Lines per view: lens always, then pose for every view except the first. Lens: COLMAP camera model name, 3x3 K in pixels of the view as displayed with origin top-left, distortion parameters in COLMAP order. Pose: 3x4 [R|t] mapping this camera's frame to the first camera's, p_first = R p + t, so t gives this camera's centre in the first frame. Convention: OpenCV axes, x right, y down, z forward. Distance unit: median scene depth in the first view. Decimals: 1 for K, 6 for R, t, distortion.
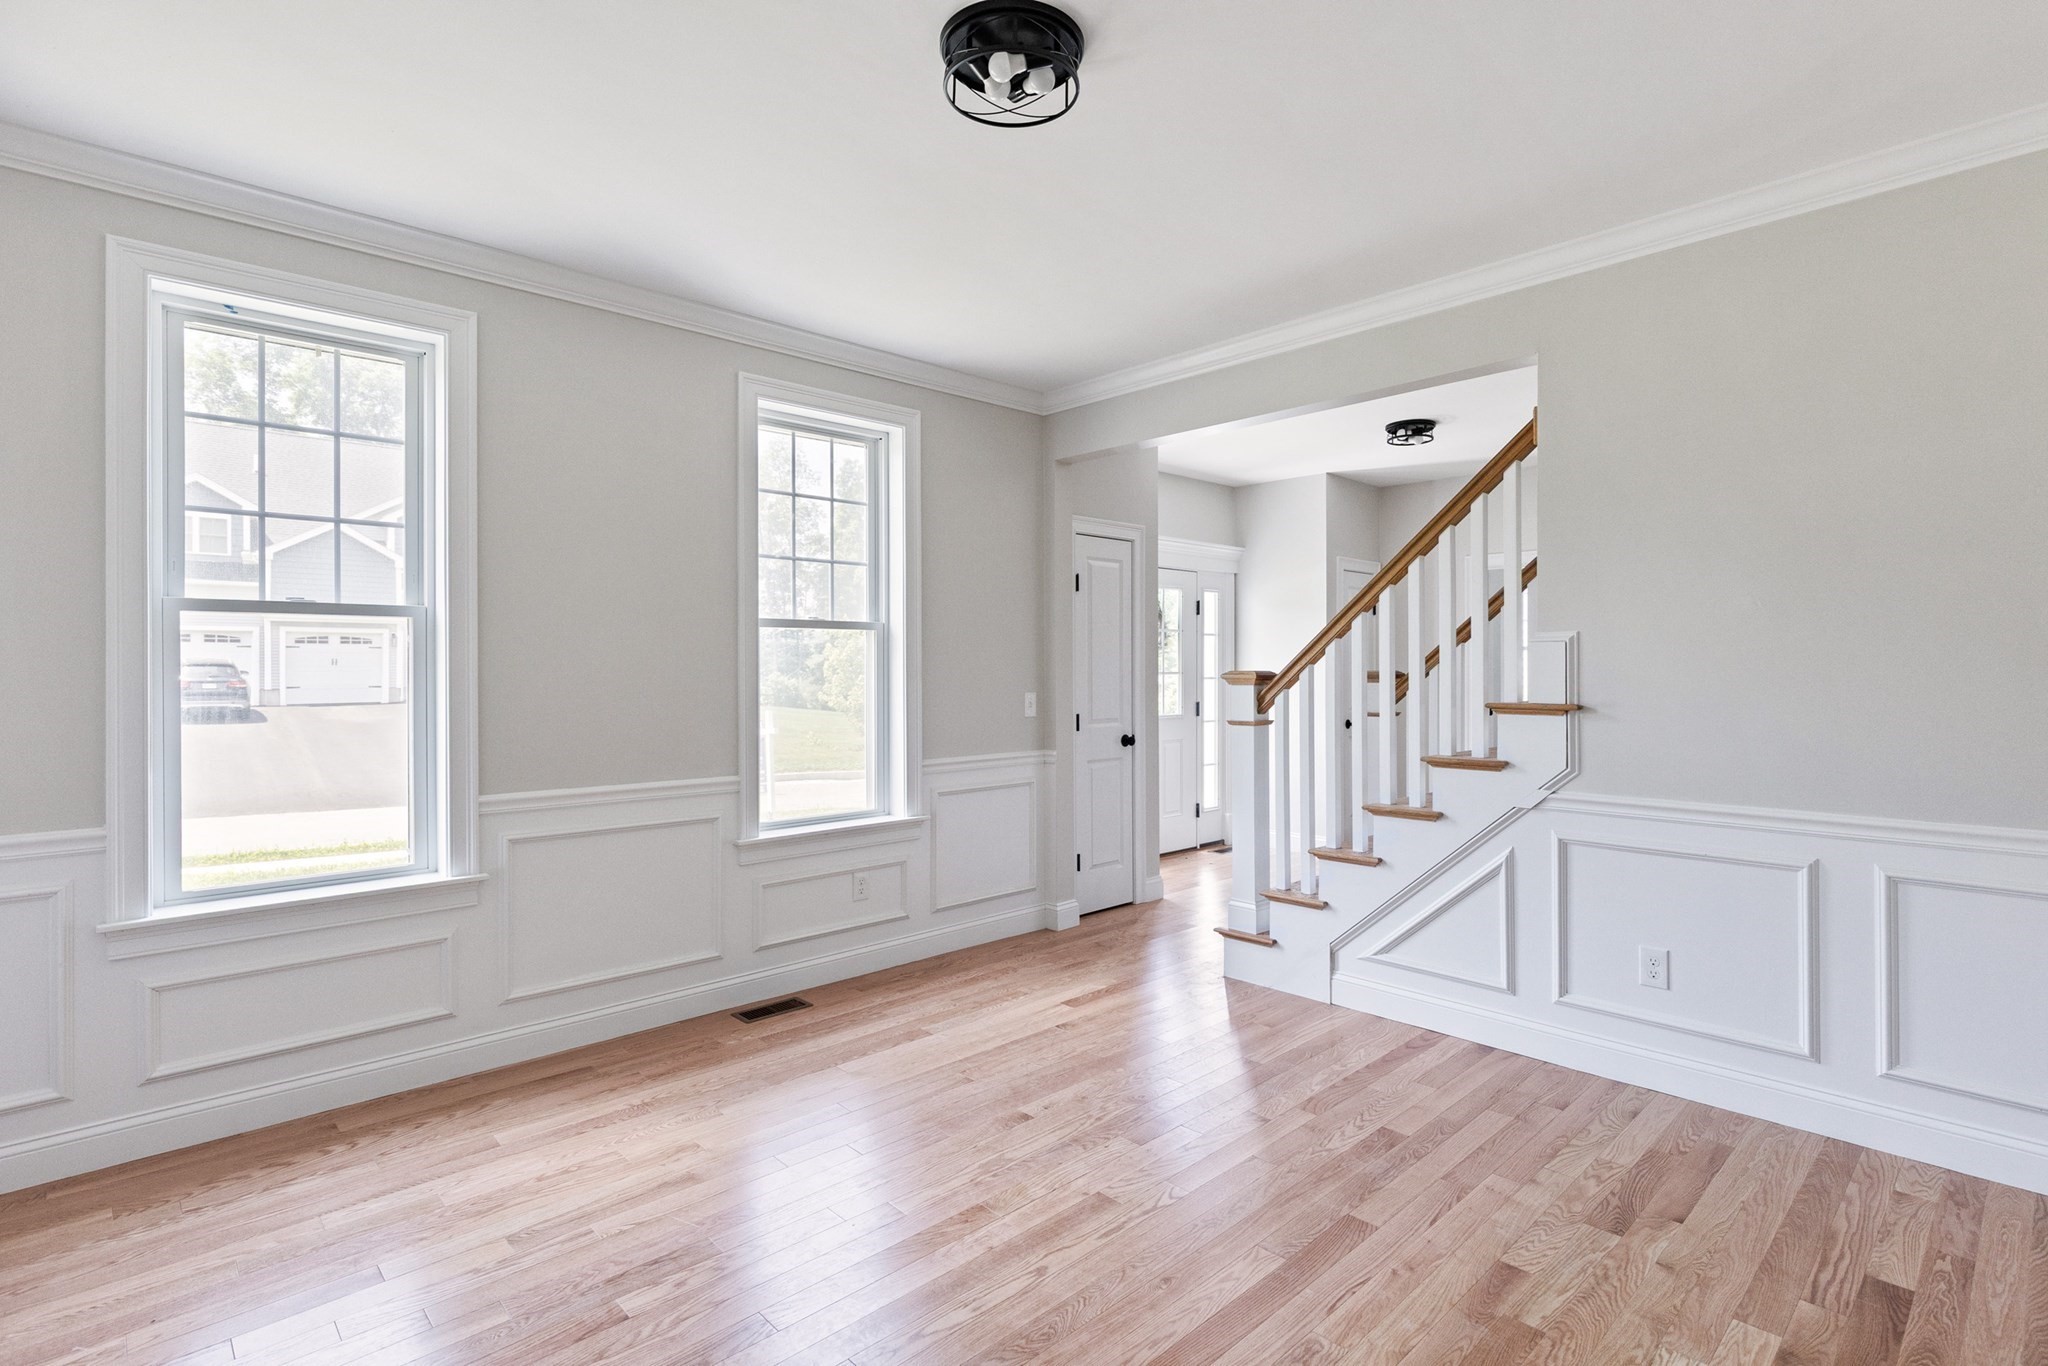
lens RADIAL K [[990.0, 0, 1025.8], [0, 990.0, 673.9], [0, 0, 1]] dist [-0.002694, -0.000619]
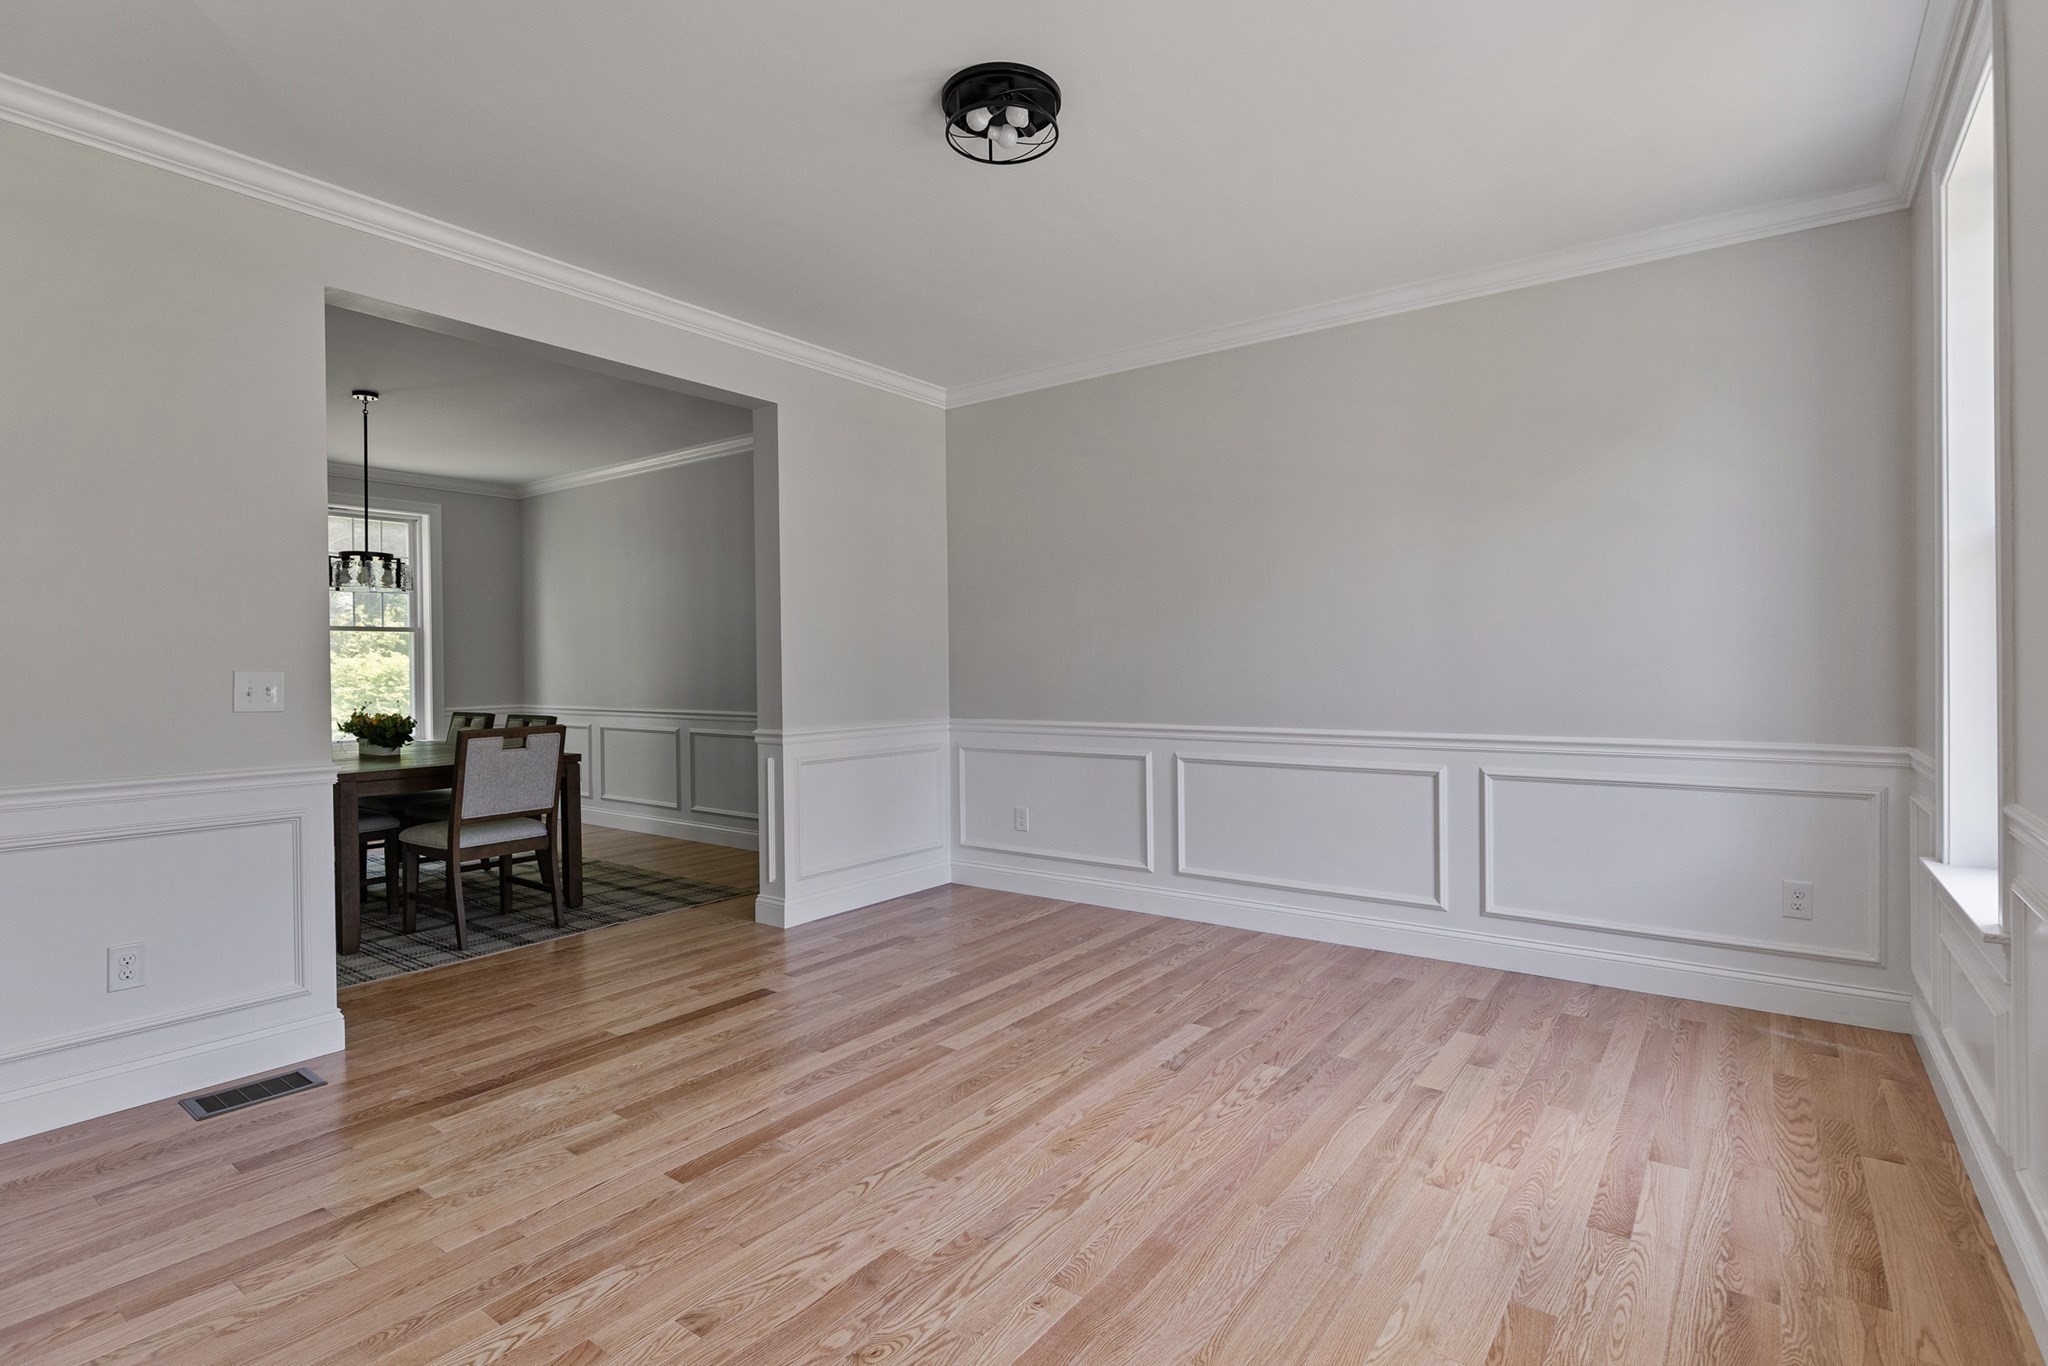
lens RADIAL K [[990.0, 0, 1023.2], [0, 990.0, 672.5], [0, 0, 1]] dist [-0.002694, -0.000619]
pose [[-0.984185, 0.015109, -0.176501, 0.155504], [0.013375, 0.999850, 0.011008, 0.044275], [0.176640, 0.008473, -0.984239, 1.886132]]
